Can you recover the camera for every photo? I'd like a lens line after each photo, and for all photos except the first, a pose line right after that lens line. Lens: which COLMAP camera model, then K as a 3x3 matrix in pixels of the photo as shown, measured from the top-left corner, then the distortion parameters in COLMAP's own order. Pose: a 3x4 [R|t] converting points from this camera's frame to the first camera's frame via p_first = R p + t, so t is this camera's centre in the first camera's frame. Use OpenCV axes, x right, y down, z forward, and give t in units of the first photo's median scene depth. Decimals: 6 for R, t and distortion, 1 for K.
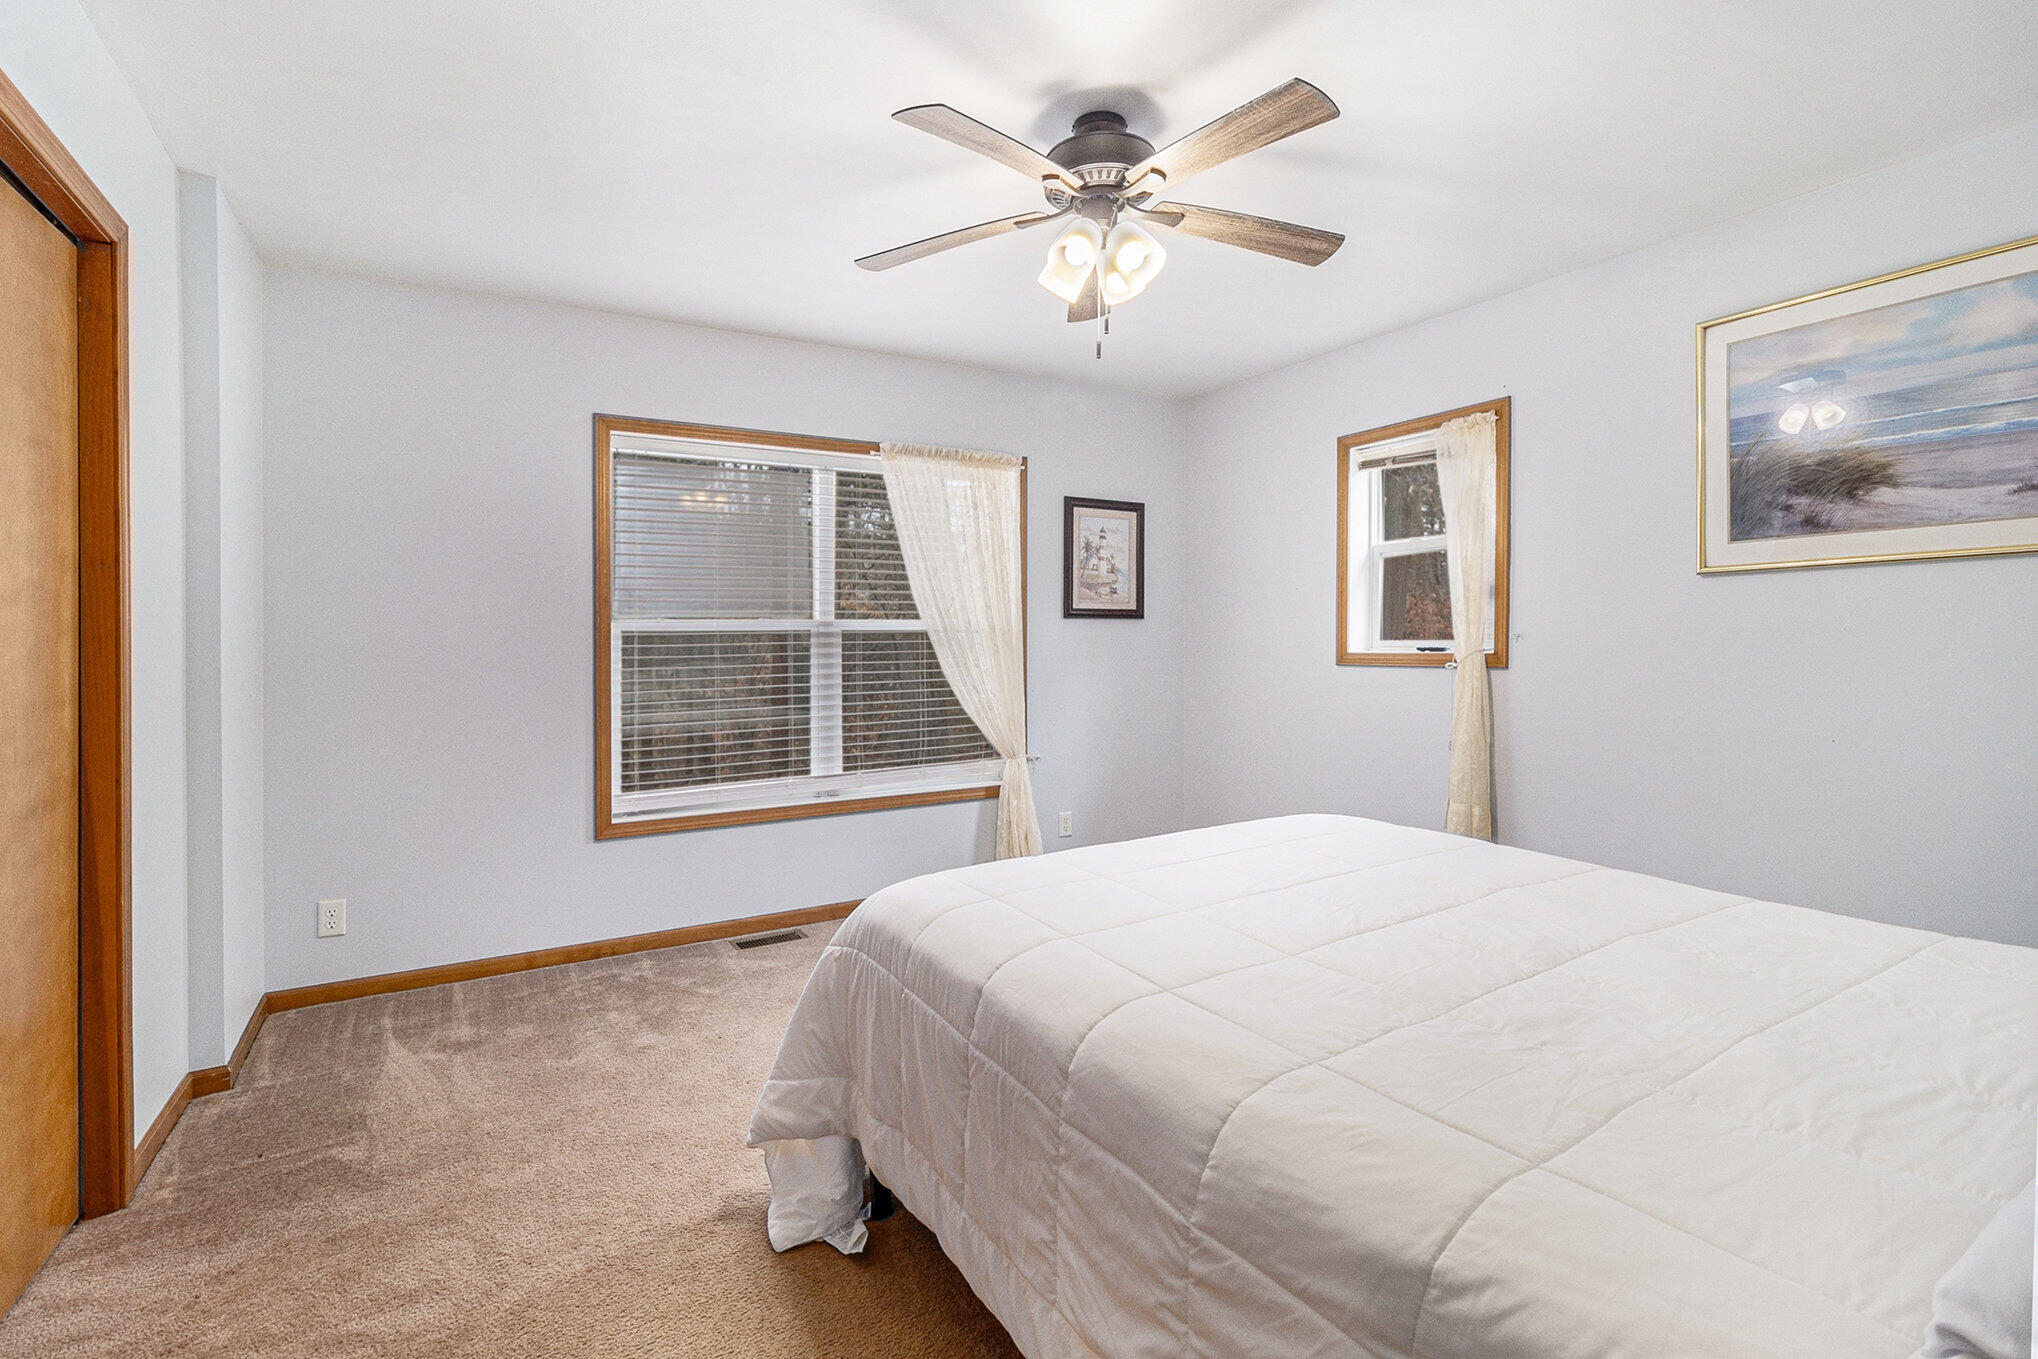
lens RADIAL K [[973.2, 0, 1039.3], [0, 973.2, 632.9], [0, 0, 1]] dist [0.005613, 0.000667]
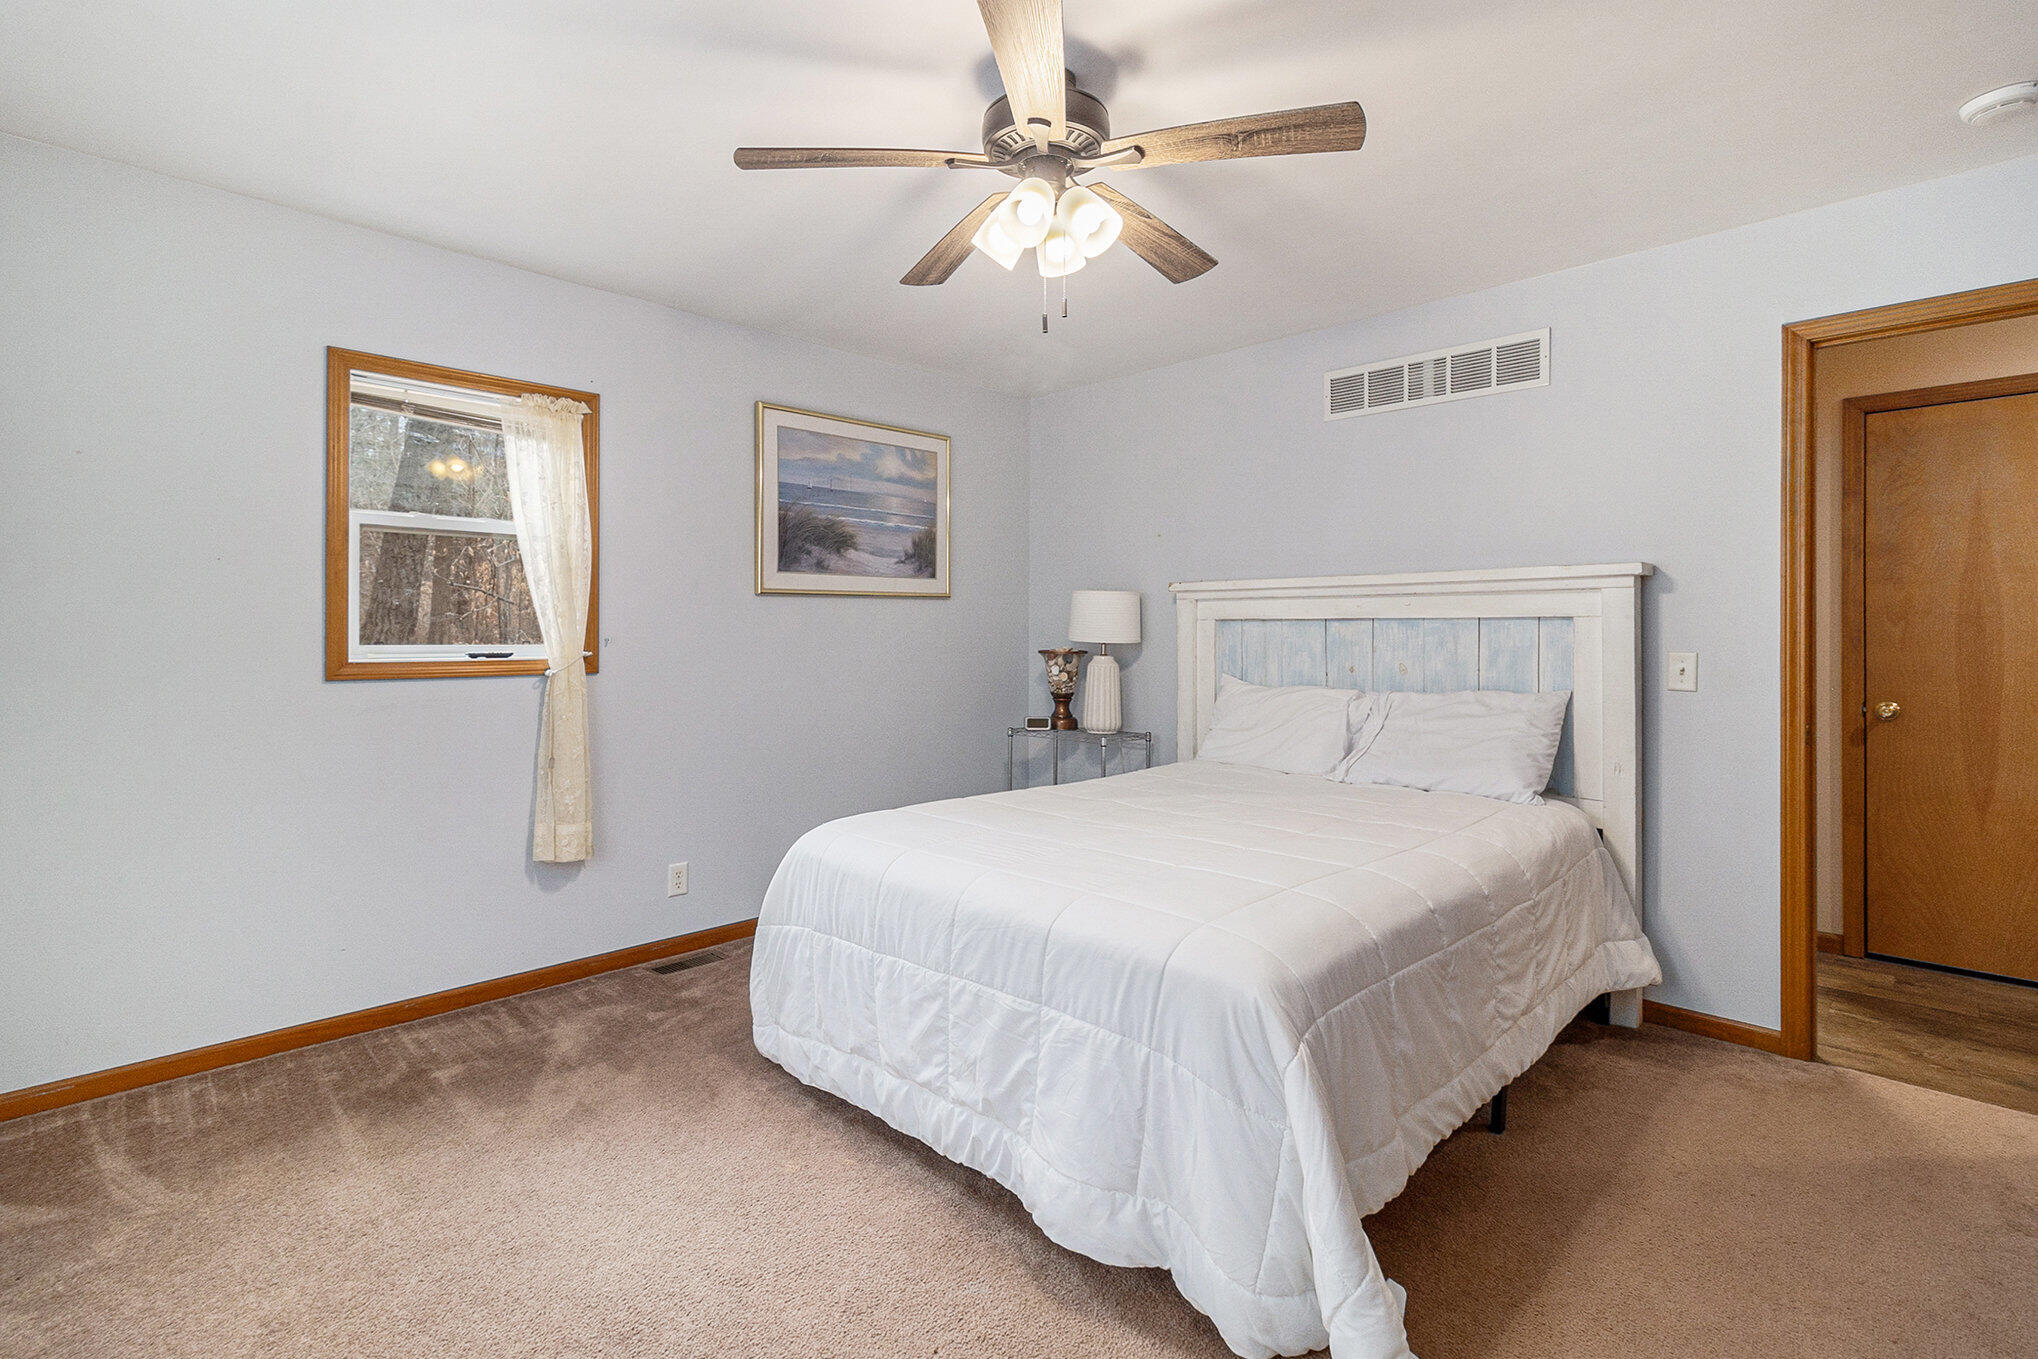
lens RADIAL K [[973.2, 0, 1020.6], [0, 973.2, 668.7], [0, 0, 1]] dist [0.005613, 0.000667]
pose [[-0.245337, -0.015837, 0.969309, -0.735215], [0.003138, 0.999848, 0.017130, 0.021280], [-0.969433, 0.007244, -0.245250, 1.069292]]
